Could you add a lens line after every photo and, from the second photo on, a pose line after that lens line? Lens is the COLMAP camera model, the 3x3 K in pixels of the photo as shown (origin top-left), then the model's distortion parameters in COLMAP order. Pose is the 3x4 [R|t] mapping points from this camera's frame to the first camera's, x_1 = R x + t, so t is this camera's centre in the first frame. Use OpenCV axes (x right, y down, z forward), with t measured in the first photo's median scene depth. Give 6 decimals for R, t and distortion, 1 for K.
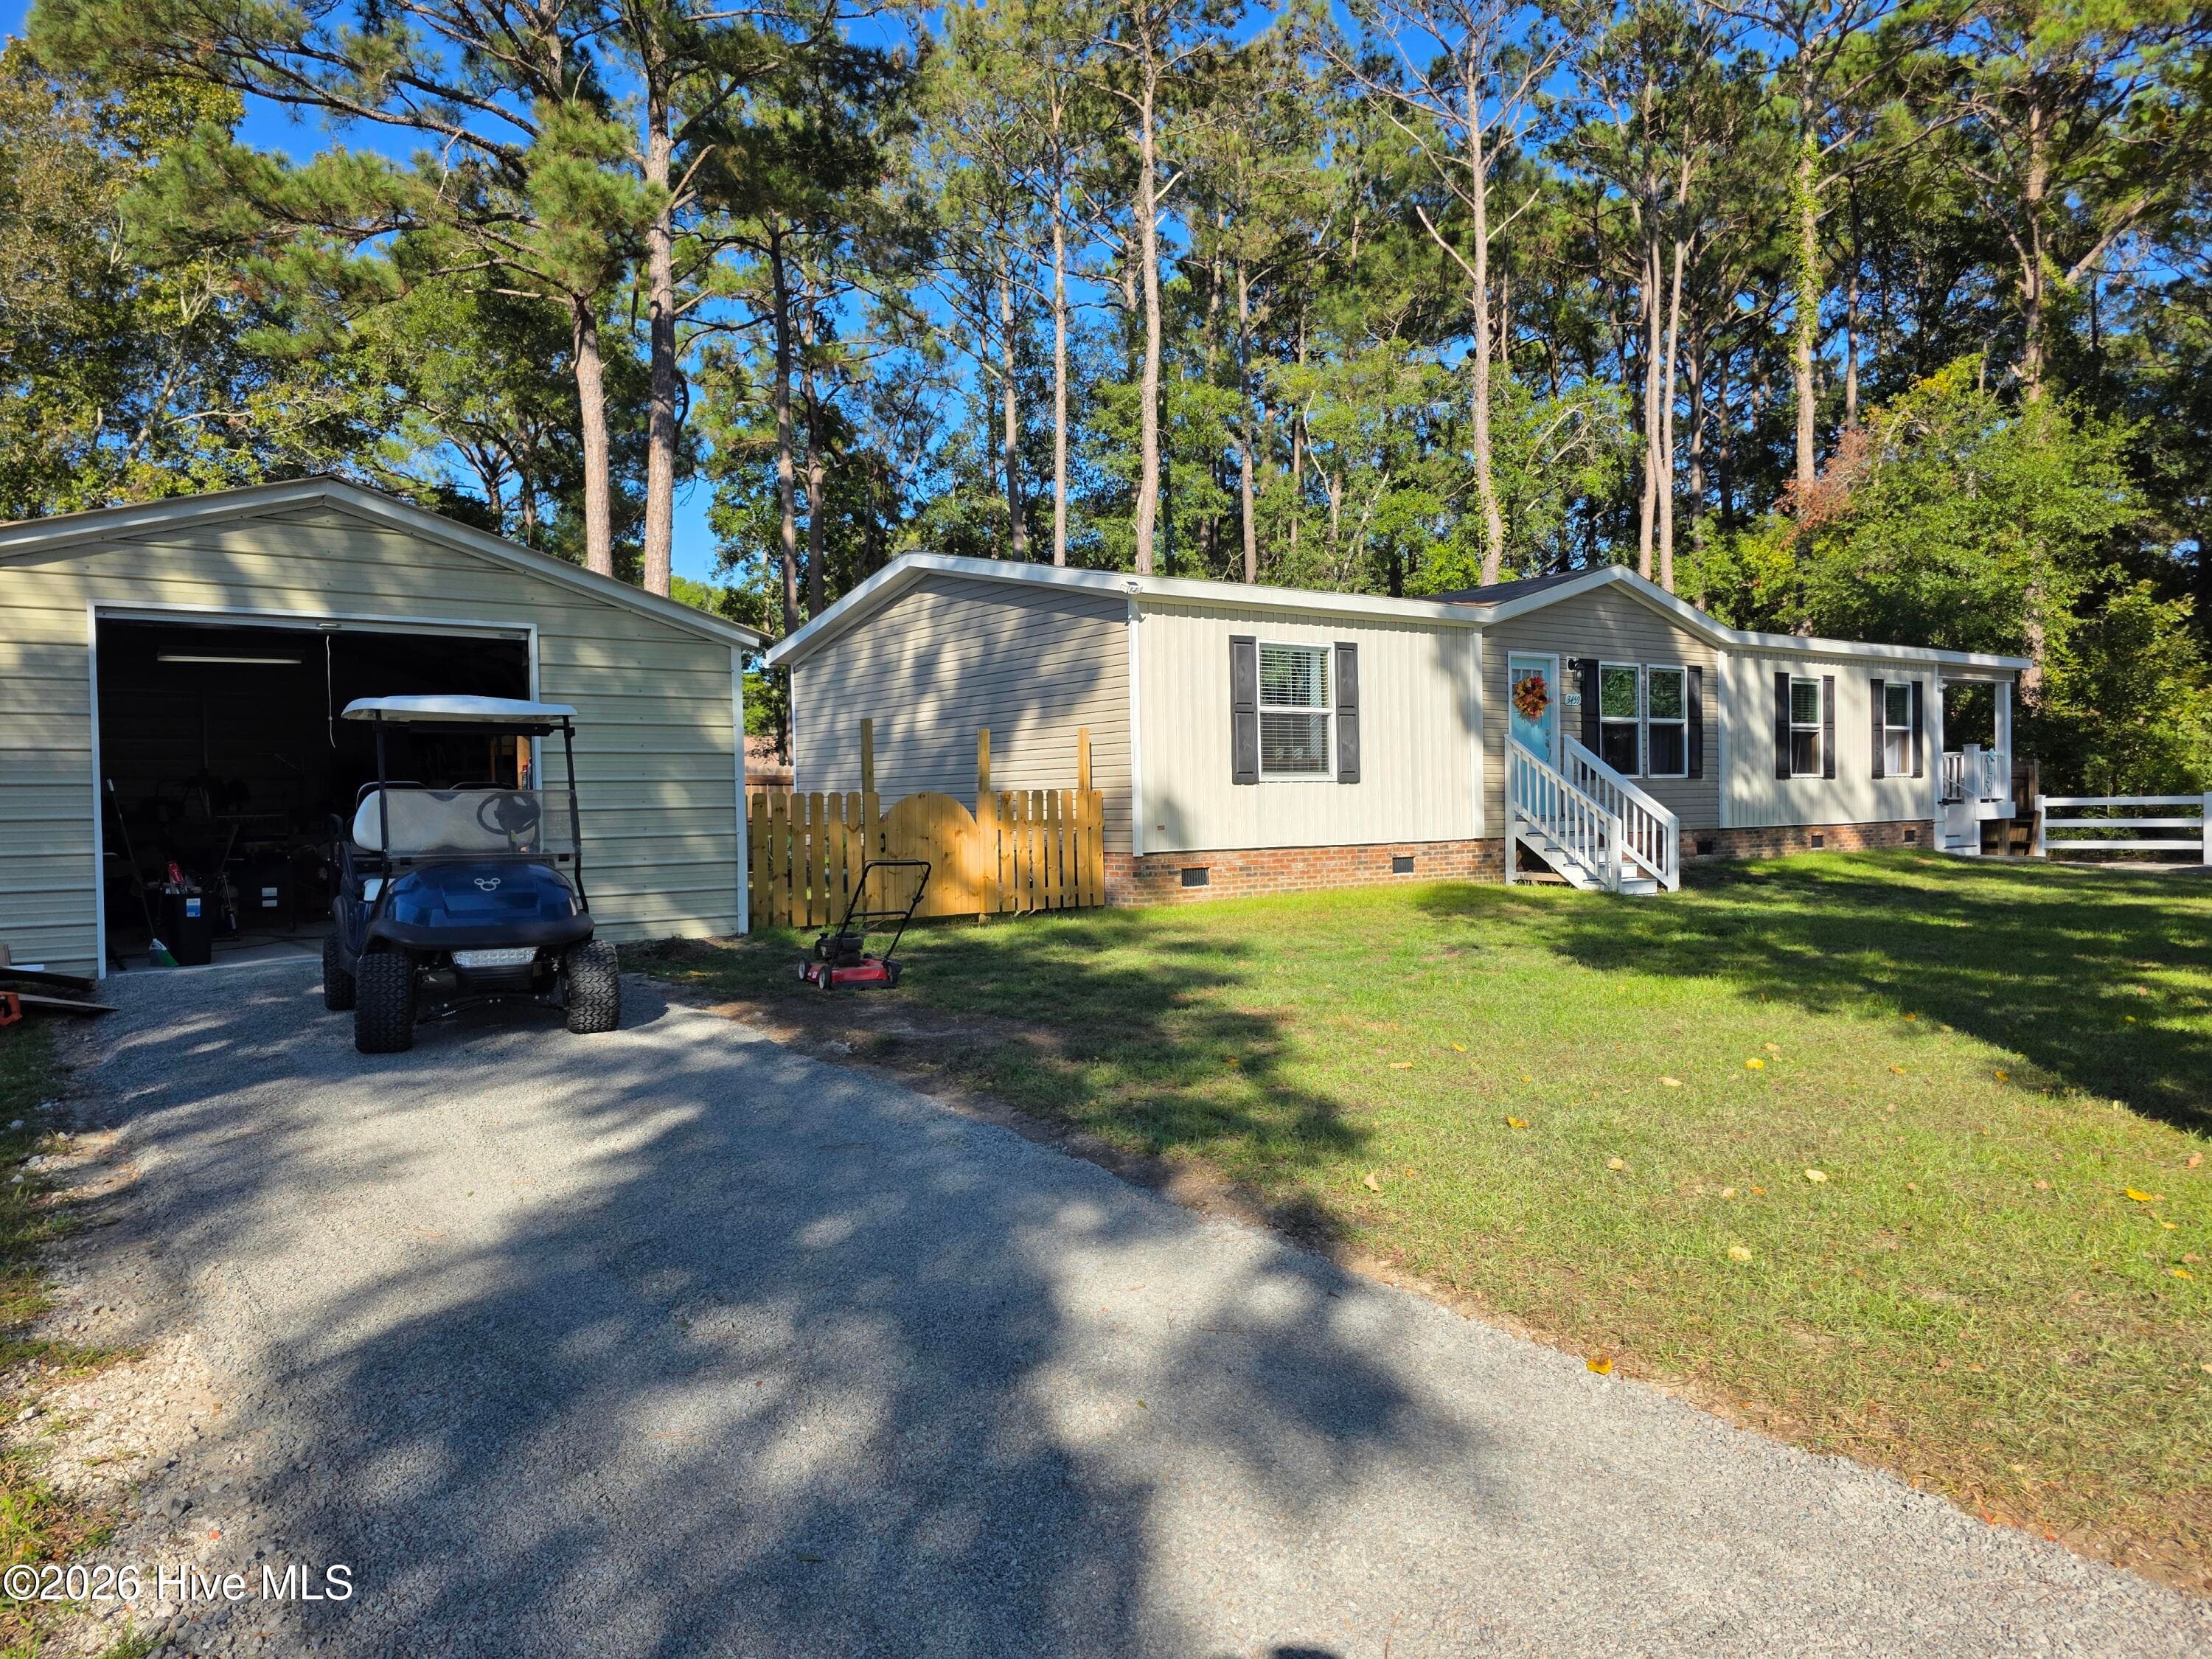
lens RADIAL K [[1444.9, 0, 1099.6], [0, 1444.9, 823.8], [0, 0, 1]] dist [0.074682, -0.037402]
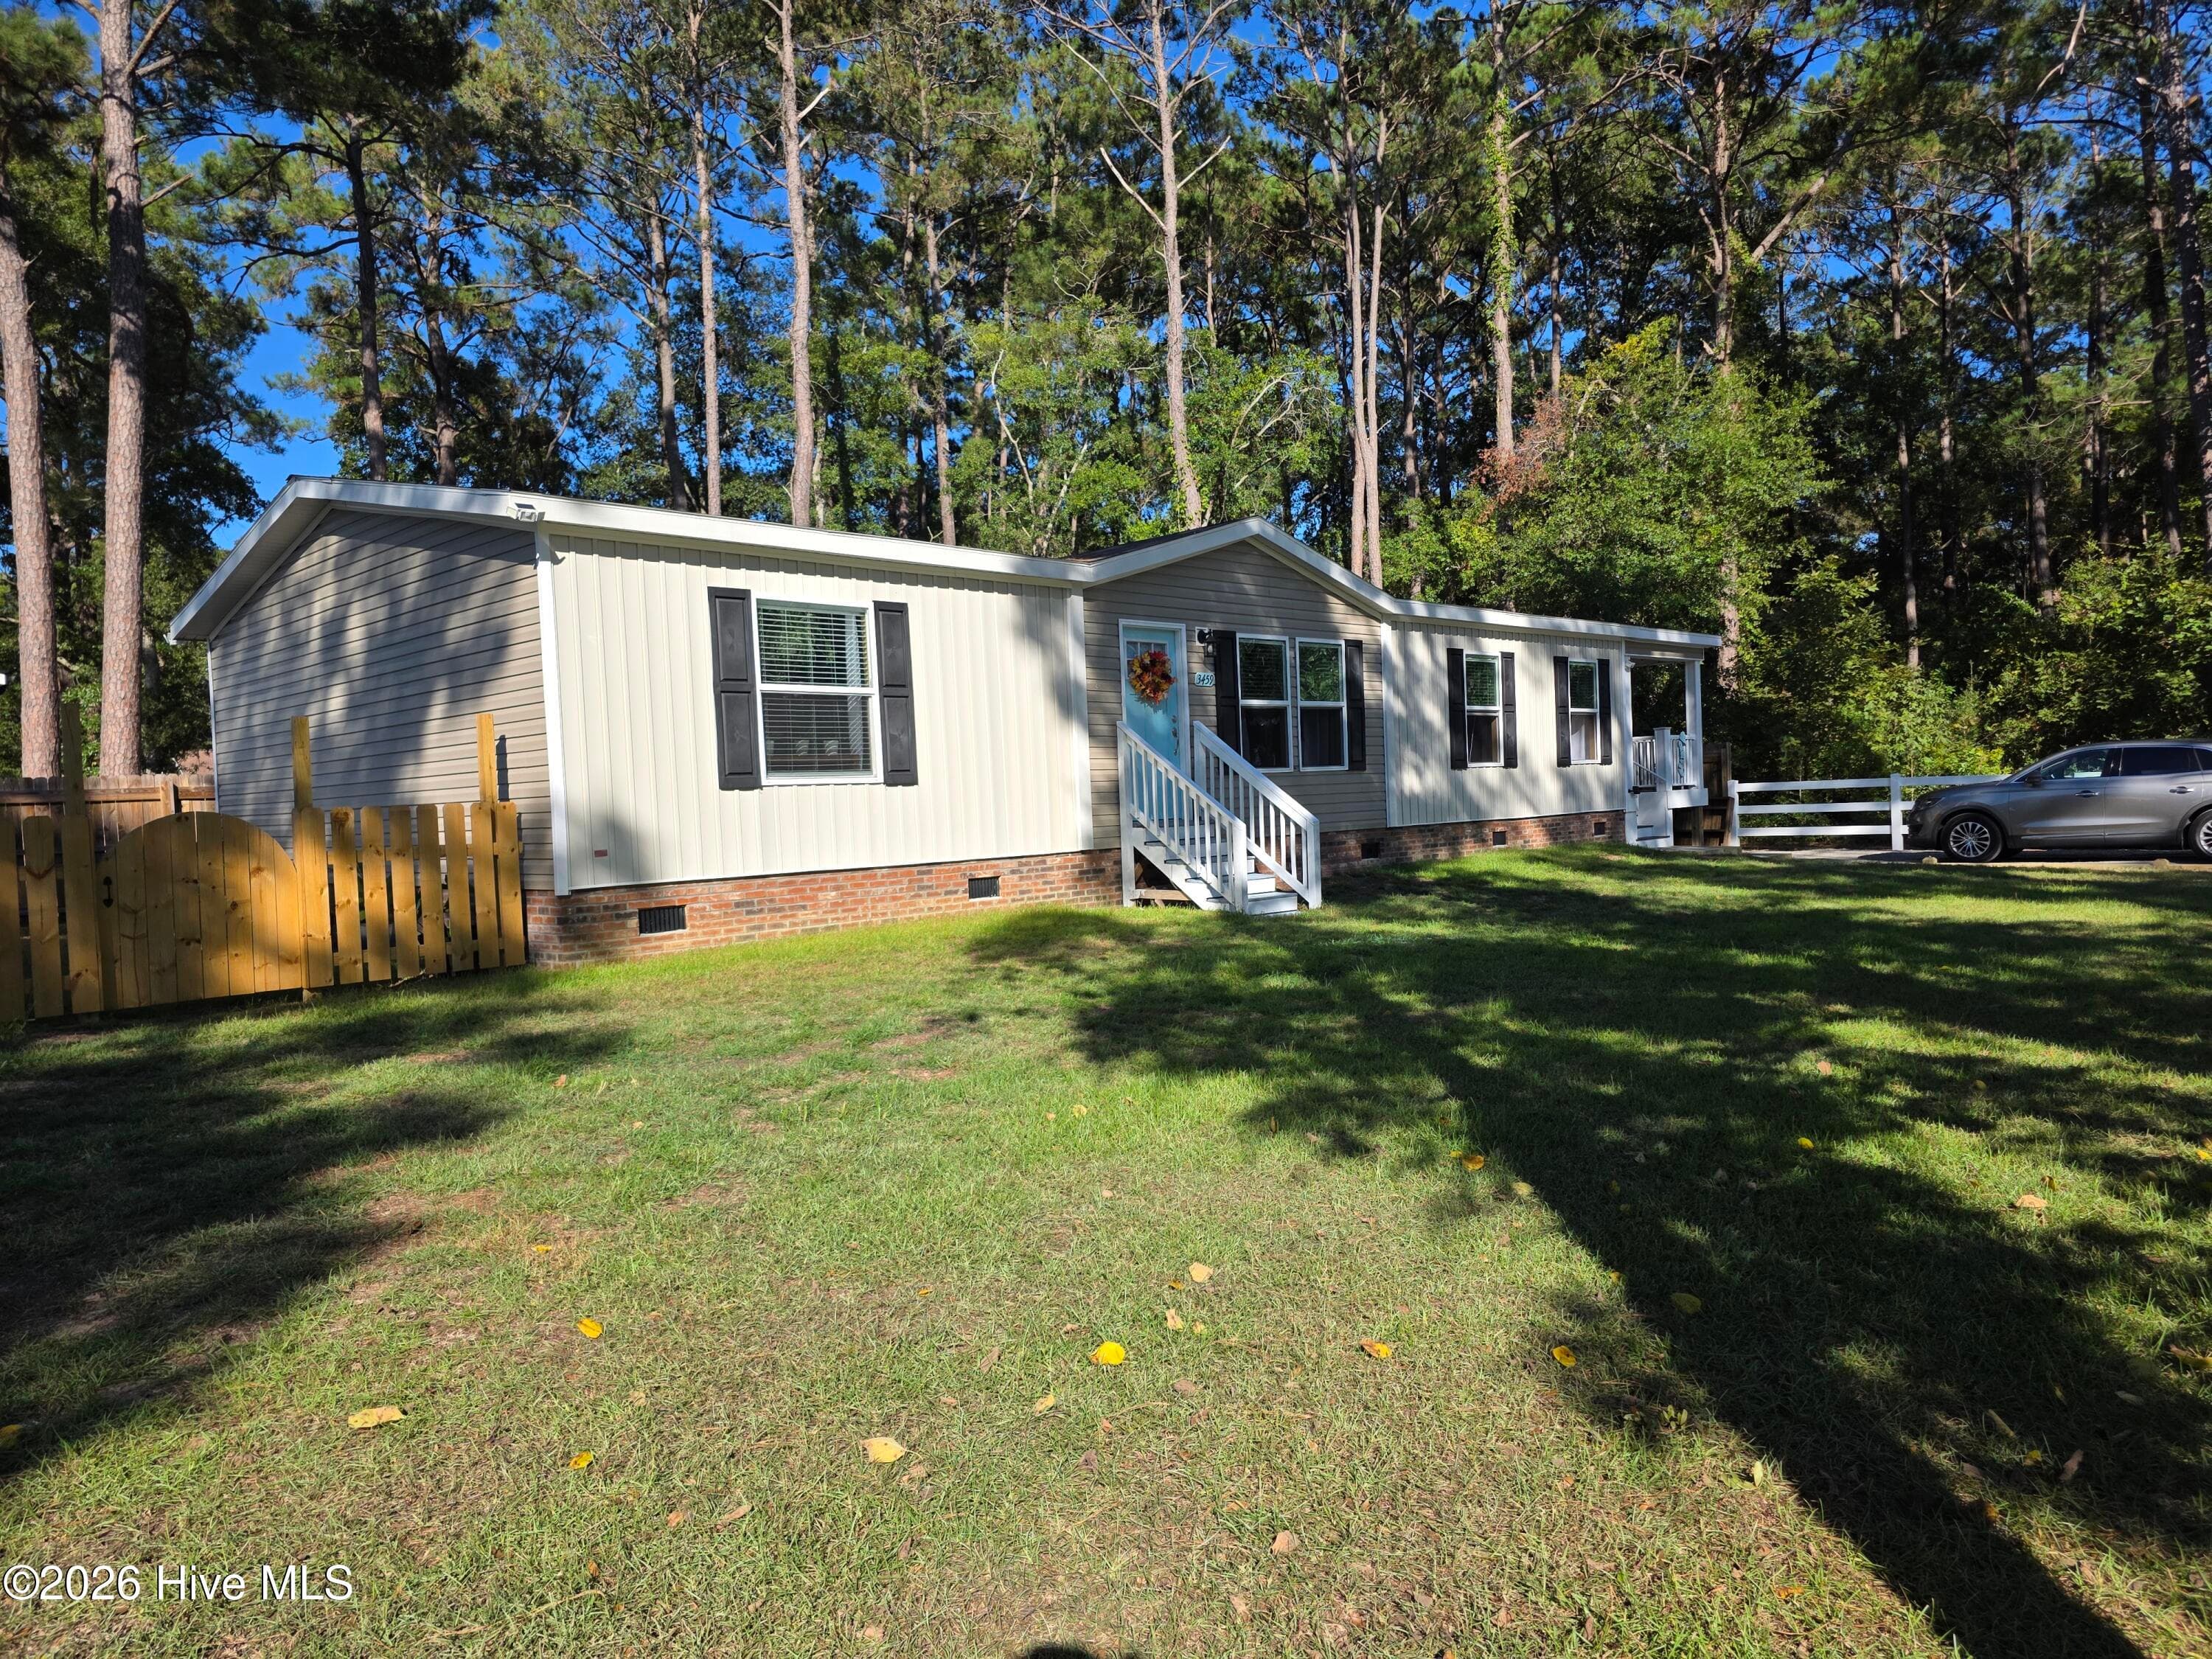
lens RADIAL K [[1444.9, 0, 1084.3], [0, 1444.9, 825.0], [0, 0, 1]] dist [0.074682, -0.037402]
pose [[0.990132, -0.023418, 0.138168, 0.097699], [0.022983, 0.999725, 0.004747, -0.005063], [-0.138242, -0.001525, 0.990397, 0.134322]]
